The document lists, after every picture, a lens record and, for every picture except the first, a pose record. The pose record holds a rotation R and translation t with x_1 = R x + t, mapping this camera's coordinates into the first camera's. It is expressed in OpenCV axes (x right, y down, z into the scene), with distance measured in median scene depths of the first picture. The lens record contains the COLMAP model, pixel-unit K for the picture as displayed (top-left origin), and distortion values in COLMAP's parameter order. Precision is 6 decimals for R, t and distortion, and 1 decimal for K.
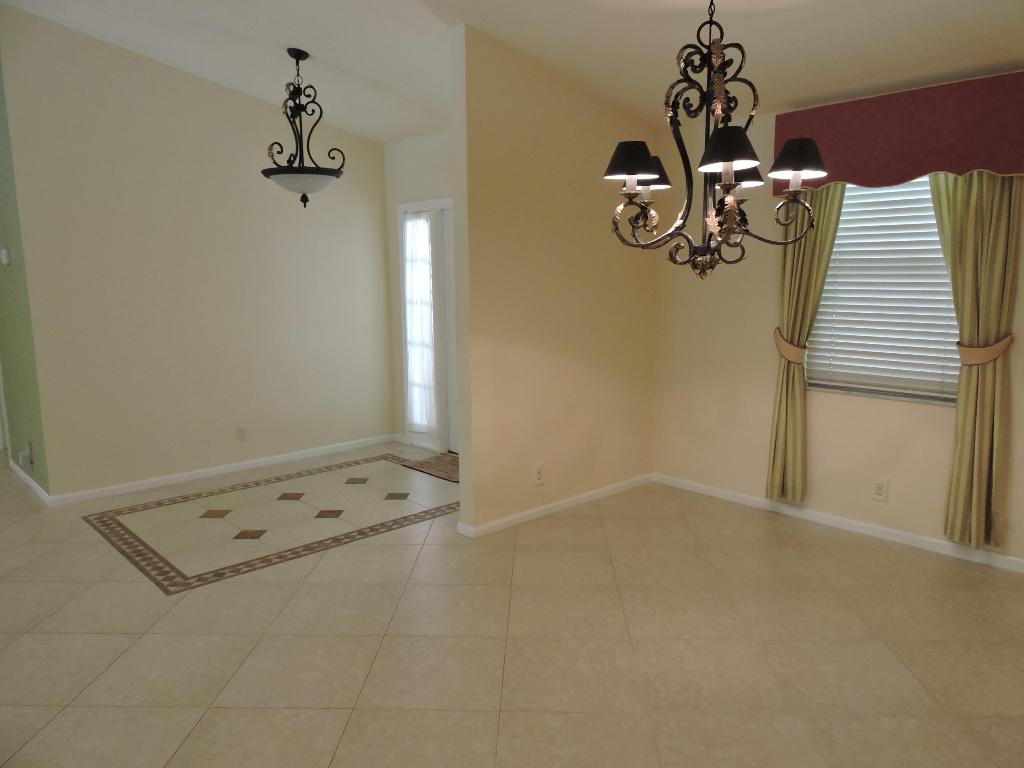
lens RADIAL K [[731.0, 0, 518.5], [0, 731.0, 387.4], [0, 0, 1]] dist [-0.002995, -0.003790]
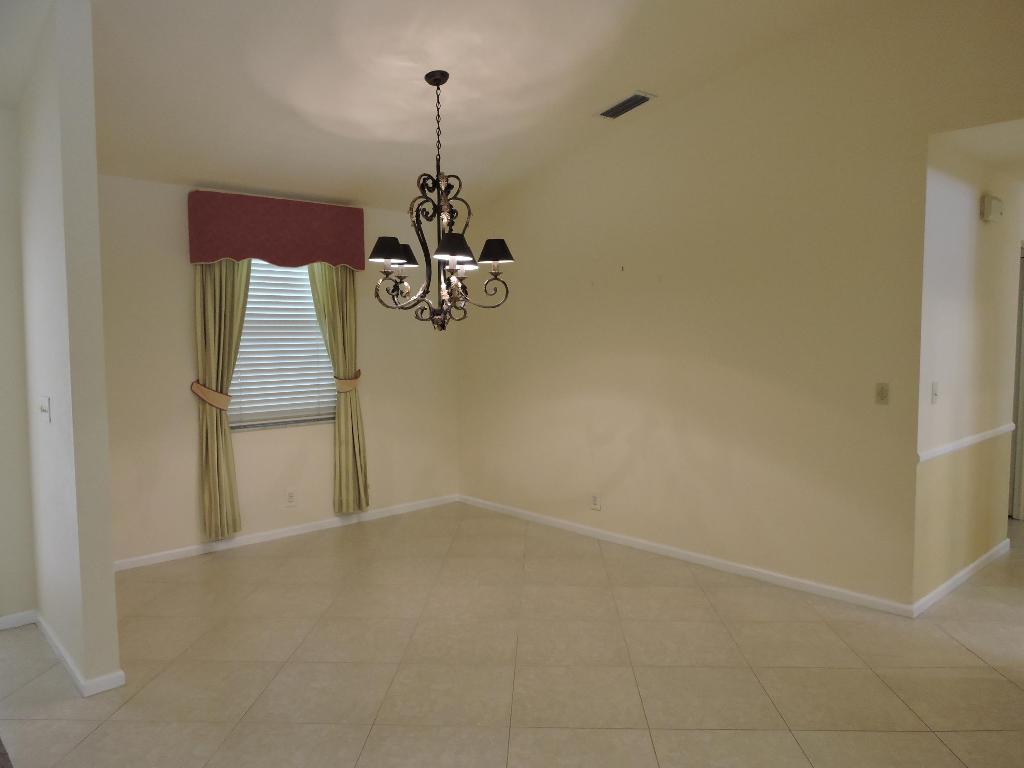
lens RADIAL K [[731.0, 0, 518.5], [0, 731.0, 387.4], [0, 0, 1]] dist [-0.002995, -0.003790]
pose [[0.072445, -0.078420, 0.994285, -1.180014], [0.173309, 0.982728, 0.064881, -0.104910], [-0.982200, 0.167618, 0.084784, 0.739467]]
